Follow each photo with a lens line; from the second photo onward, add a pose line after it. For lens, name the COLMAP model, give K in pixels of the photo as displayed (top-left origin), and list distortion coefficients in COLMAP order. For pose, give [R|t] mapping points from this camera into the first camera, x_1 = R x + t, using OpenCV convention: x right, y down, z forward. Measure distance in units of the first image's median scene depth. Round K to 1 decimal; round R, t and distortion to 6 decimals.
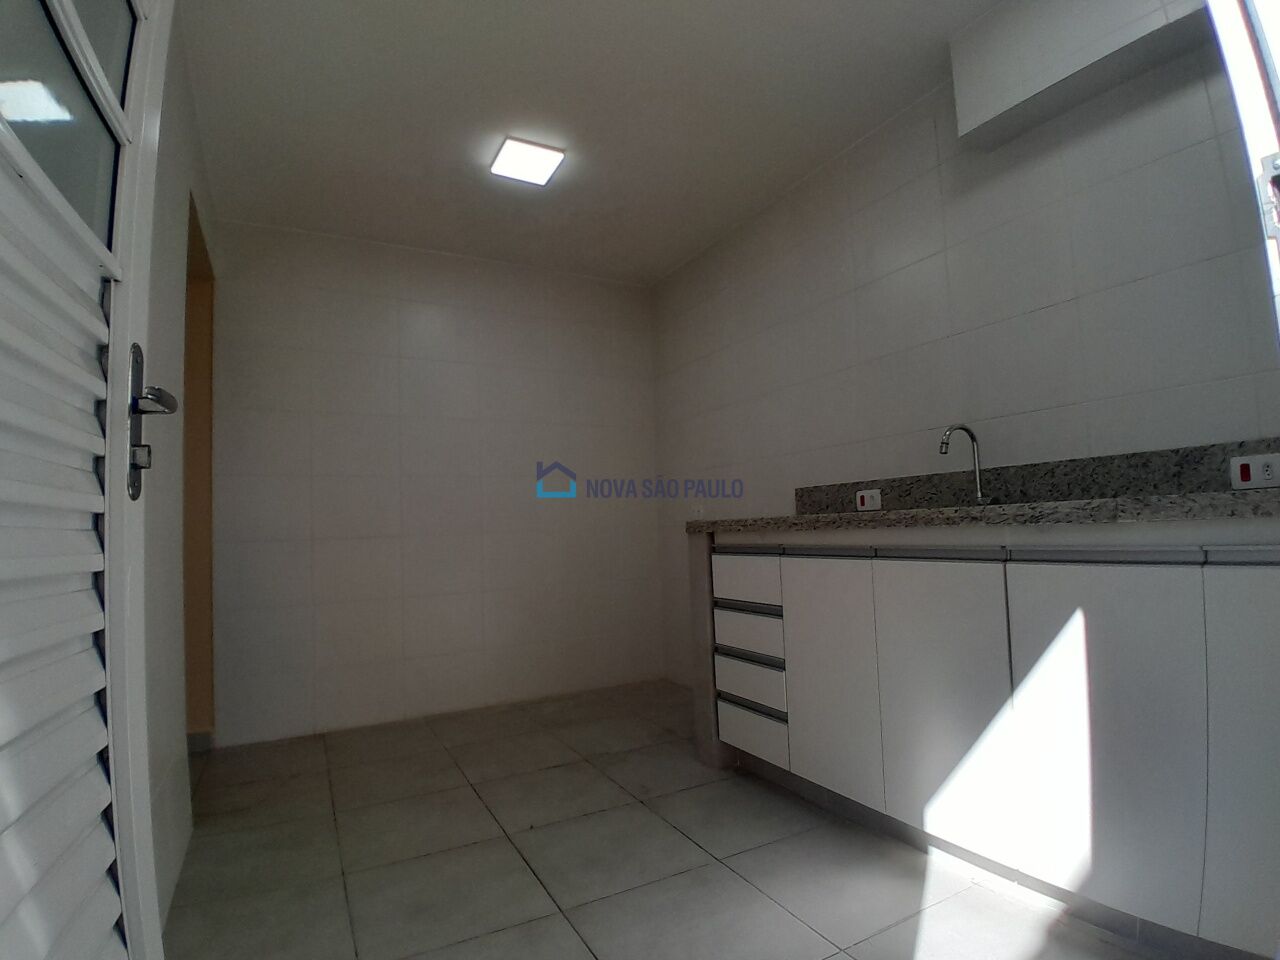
lens RADIAL K [[649.0, 0, 623.9], [0, 649.0, 487.9], [0, 0, 1]] dist [-0.001238, -0.048892]
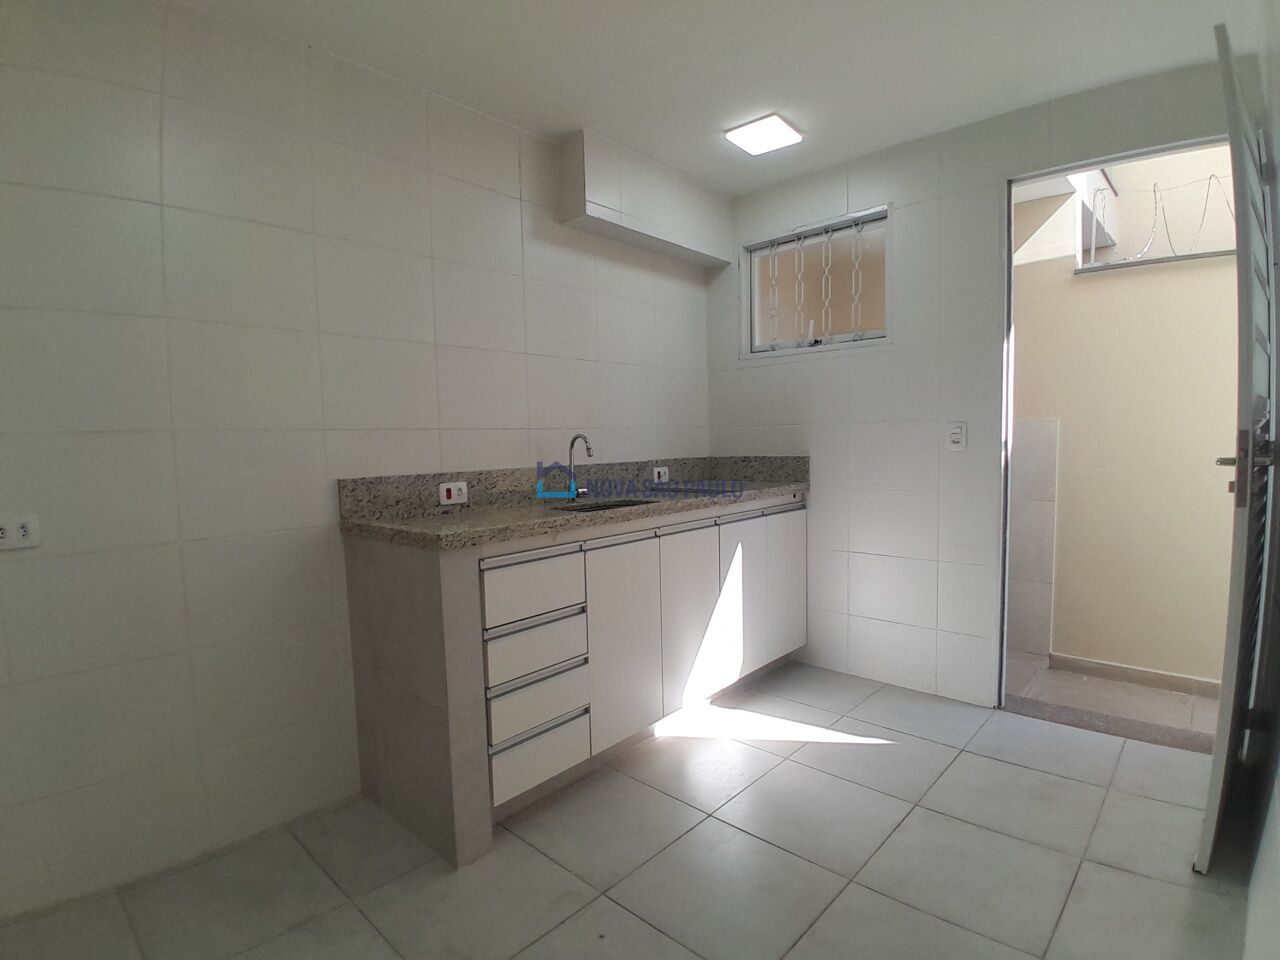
lens RADIAL K [[633.7, 0, 642.2], [0, 633.7, 491.2], [0, 0, 1]] dist [0.001878, -0.039098]
pose [[-0.347379, -0.027961, 0.937308, -0.749639], [-0.021936, 0.999524, 0.021687, -0.012644], [-0.937468, -0.013027, -0.347827, 1.345291]]
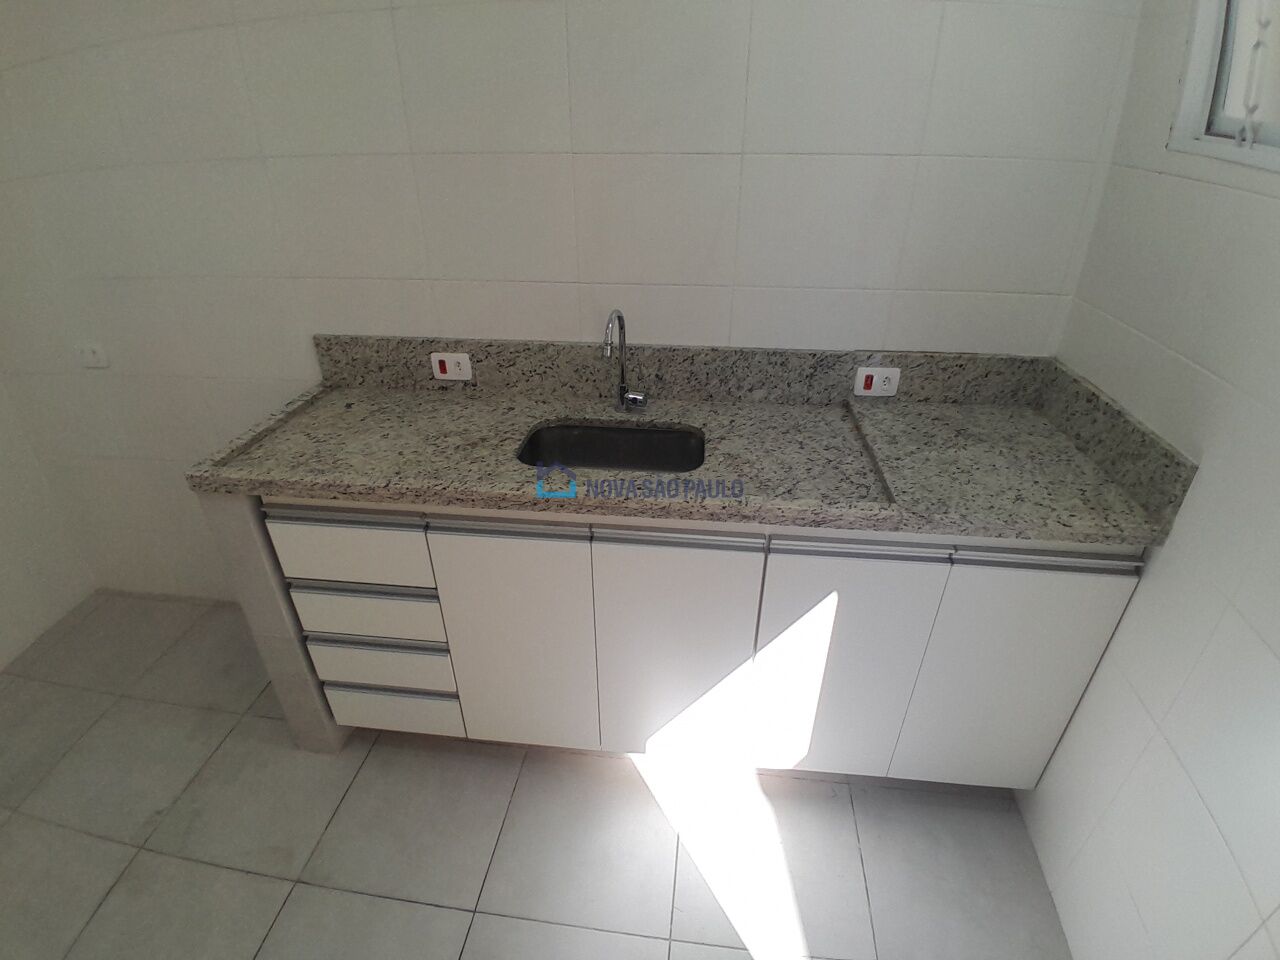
lens RADIAL K [[633.7, 0, 642.2], [0, 633.7, 491.2], [0, 0, 1]] dist [0.001878, -0.039098]
pose [[0.557152, -0.386967, 0.734737, -0.114366], [-0.073287, 0.858422, 0.507682, -0.307339], [-0.827170, -0.336703, 0.449912, 0.560466]]
